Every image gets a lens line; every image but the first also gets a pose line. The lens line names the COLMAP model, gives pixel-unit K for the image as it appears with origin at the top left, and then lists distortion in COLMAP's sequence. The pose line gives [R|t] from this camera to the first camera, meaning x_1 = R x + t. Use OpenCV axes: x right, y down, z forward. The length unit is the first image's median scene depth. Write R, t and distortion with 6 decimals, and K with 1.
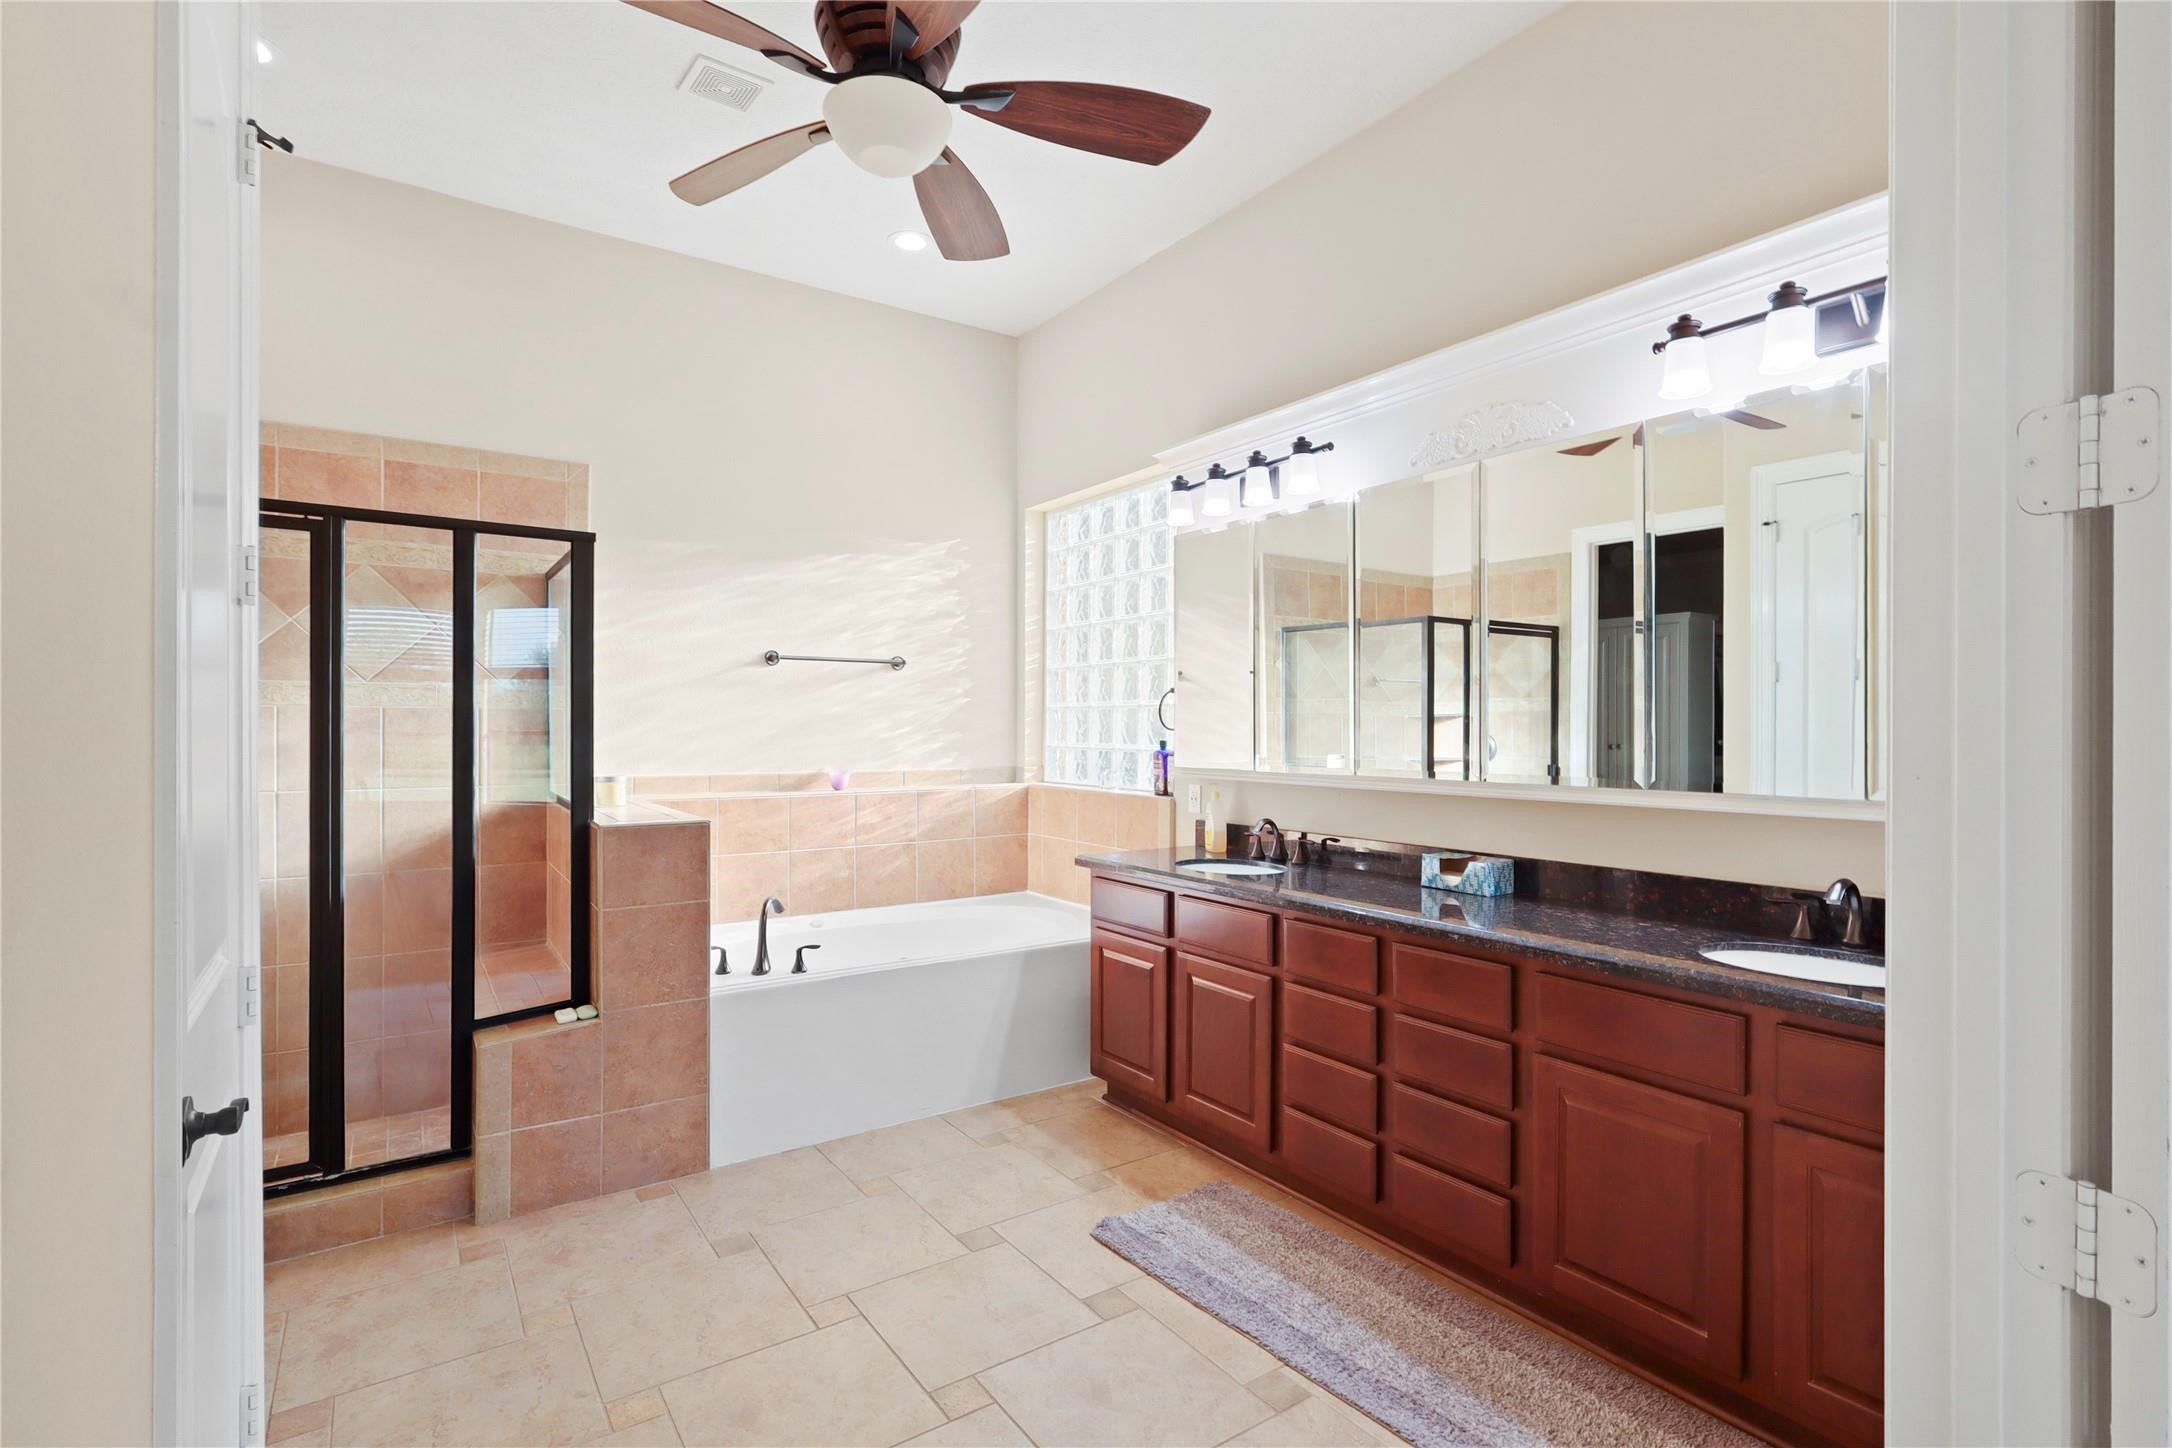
lens RADIAL K [[1004.8, 0, 1086.0], [0, 1004.8, 731.0], [0, 0, 1]] dist [0.000267, 0.000795]
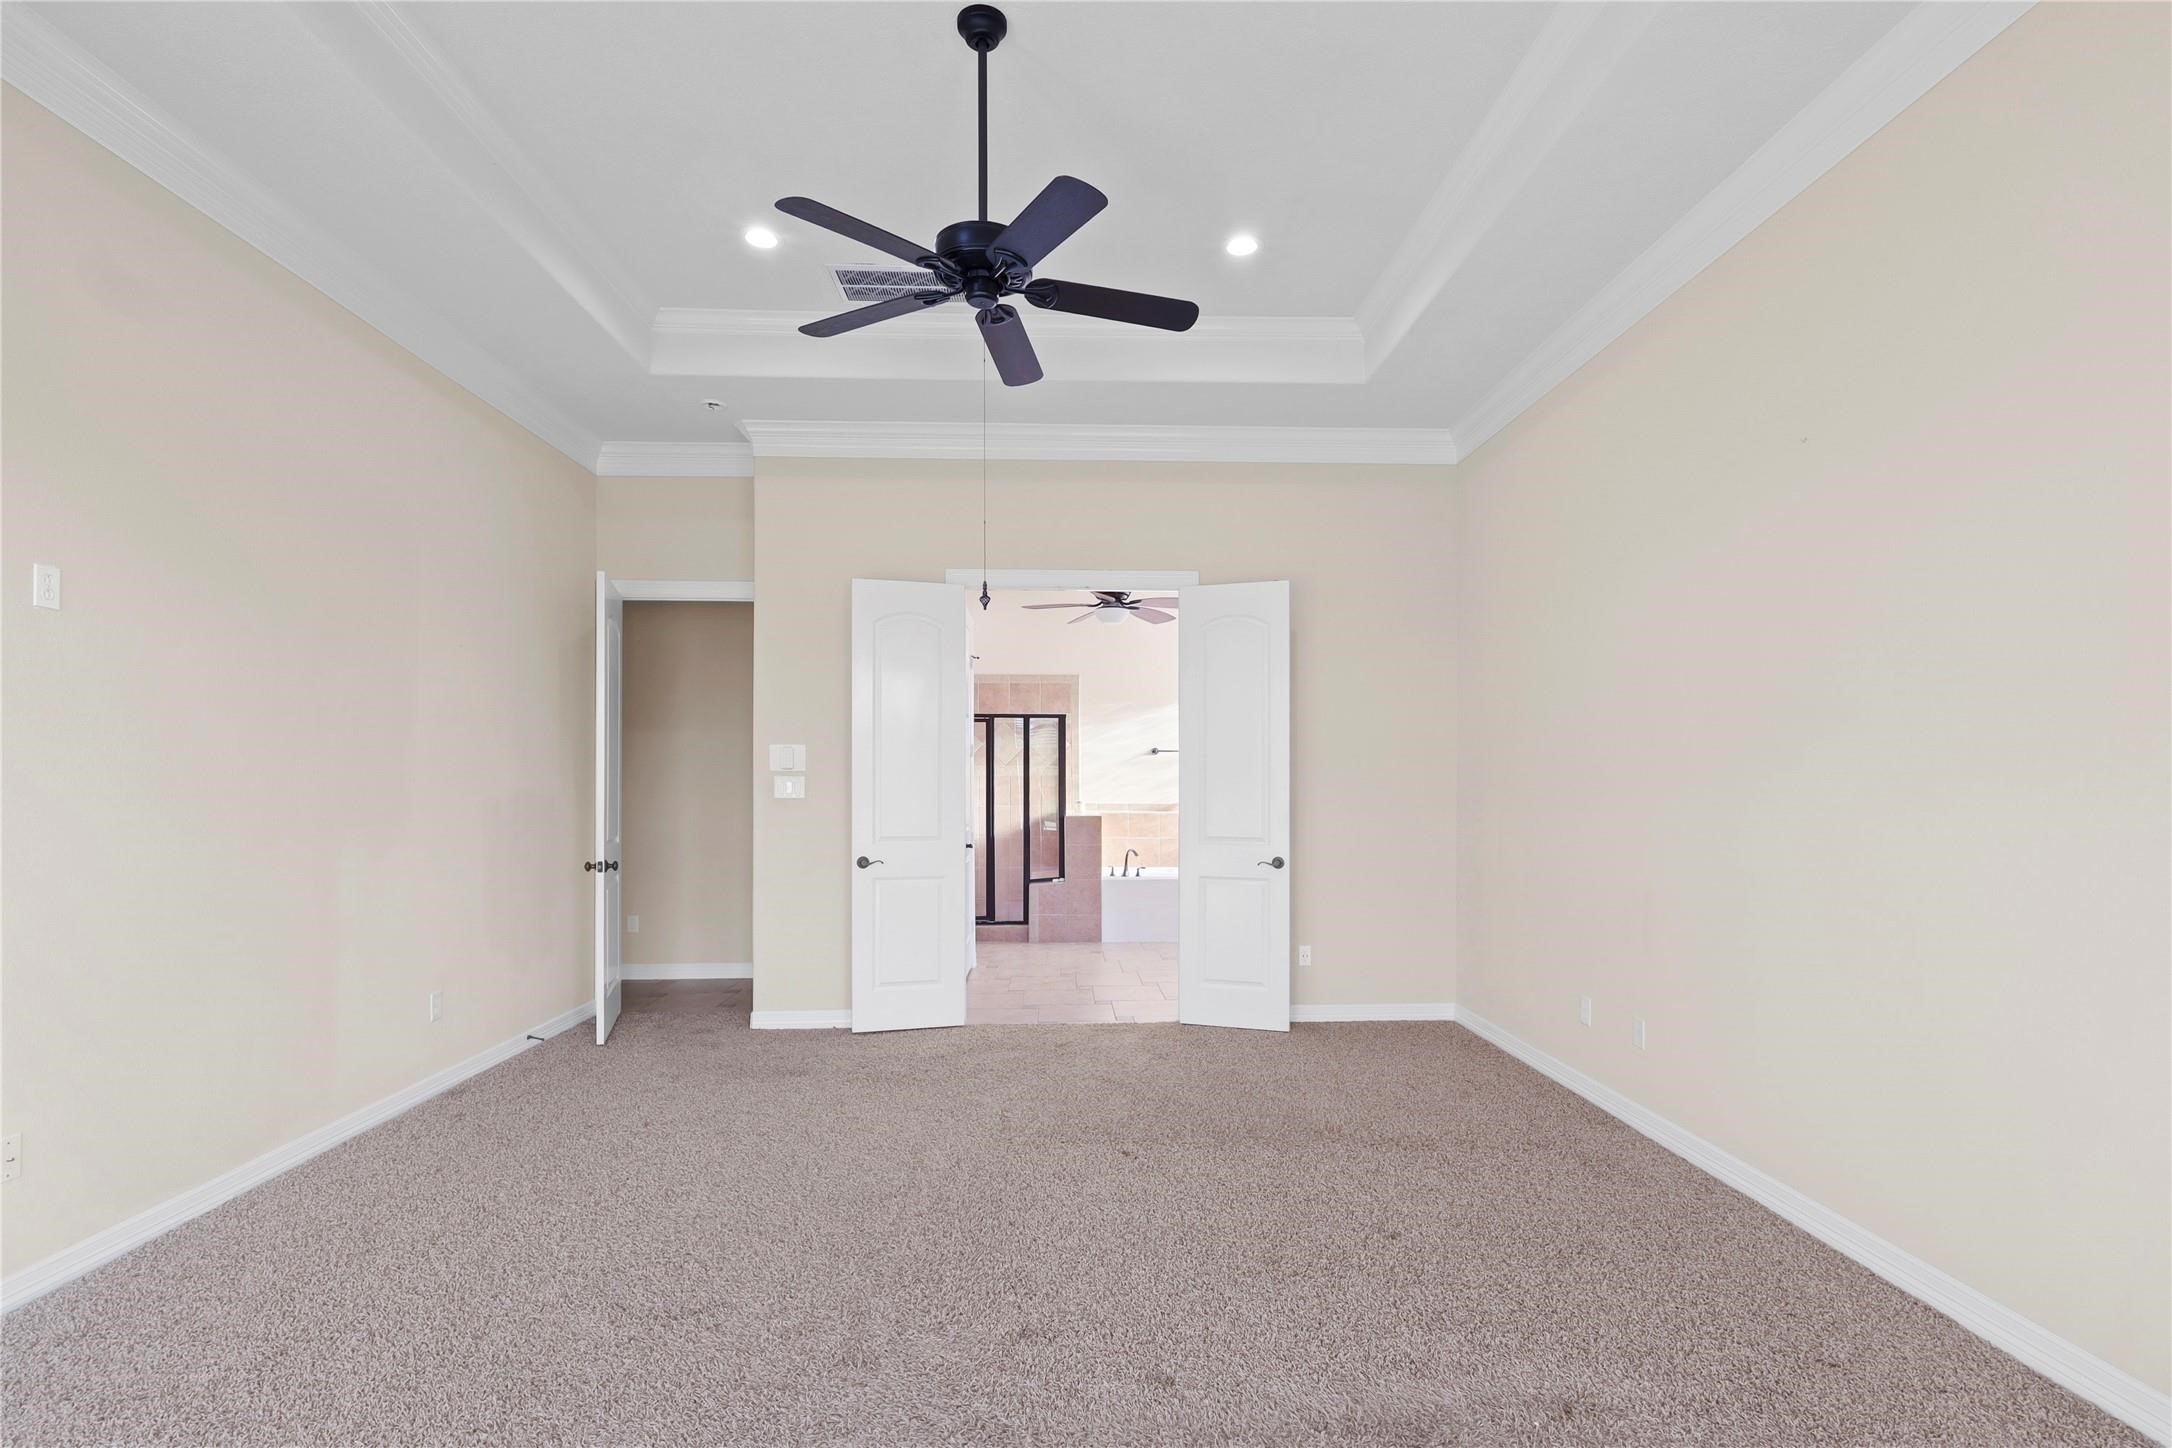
lens RADIAL K [[1004.8, 0, 1076.1], [0, 1004.8, 783.7], [0, 0, 1]] dist [0.000267, 0.000795]
pose [[0.847979, -0.005061, -0.530006, 1.090759], [0.001368, 0.999972, -0.007360, 0.022260], [0.530029, 0.005517, 0.847962, -1.459941]]
